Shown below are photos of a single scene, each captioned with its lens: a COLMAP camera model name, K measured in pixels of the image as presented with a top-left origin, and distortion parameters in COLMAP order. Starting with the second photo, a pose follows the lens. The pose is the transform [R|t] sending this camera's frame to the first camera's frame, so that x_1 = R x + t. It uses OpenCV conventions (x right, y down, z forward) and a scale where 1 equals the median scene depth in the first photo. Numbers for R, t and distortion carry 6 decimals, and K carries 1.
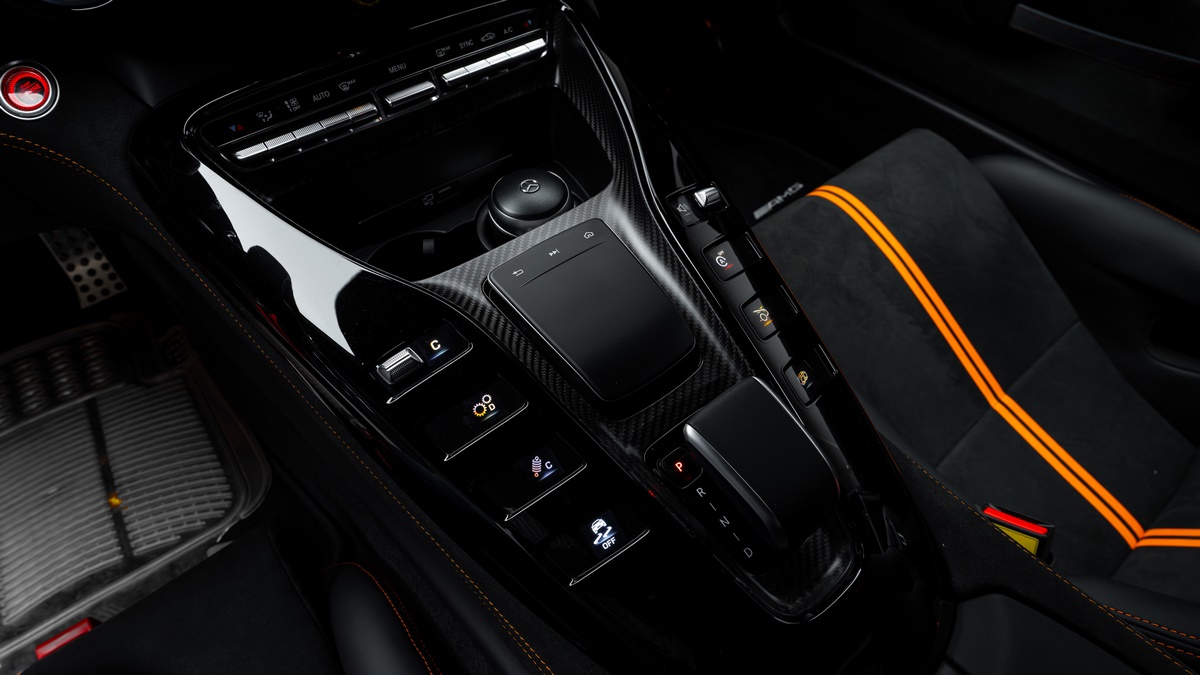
lens RADIAL K [[625.5, 0, 603.4], [0, 625.5, 353.2], [0, 0, 1]] dist [-0.066771, 0.033418]
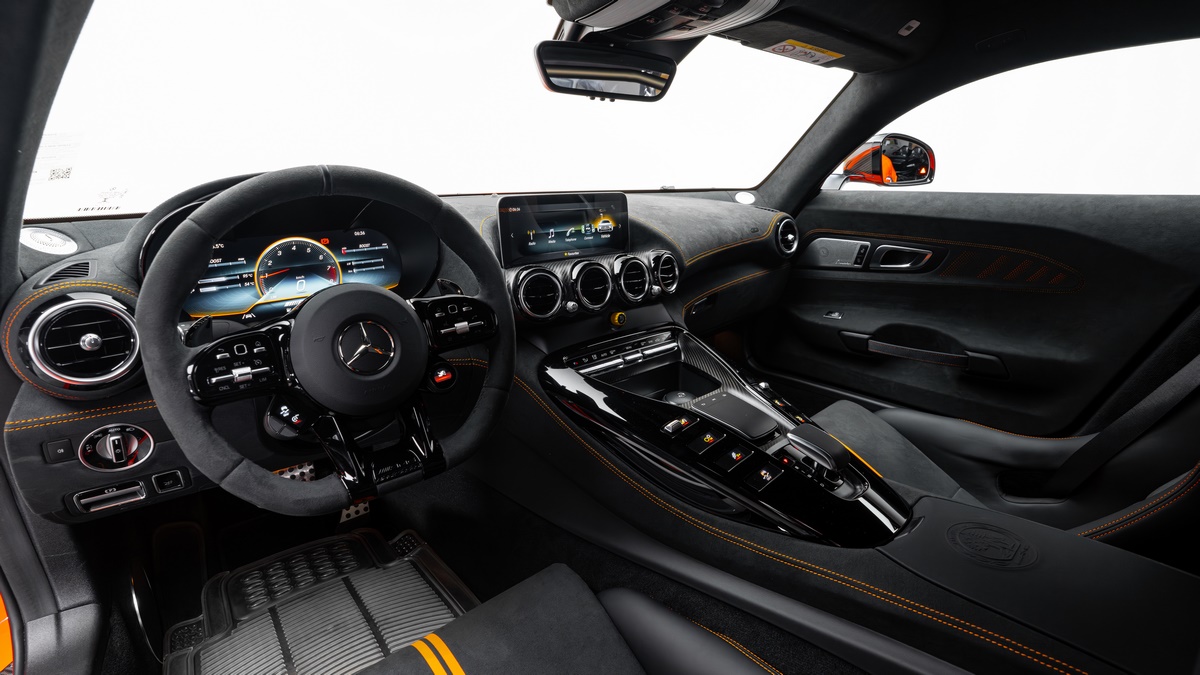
lens RADIAL K [[560.4, 0, 602.9], [0, 560.4, 336.7], [0, 0, 1]] dist [-0.074557, 0.028940]
pose [[0.997918, -0.021580, 0.060785, -0.558338], [0.053542, 0.802641, -0.594055, 0.807719], [-0.035969, 0.596072, 0.802125, -0.803237]]
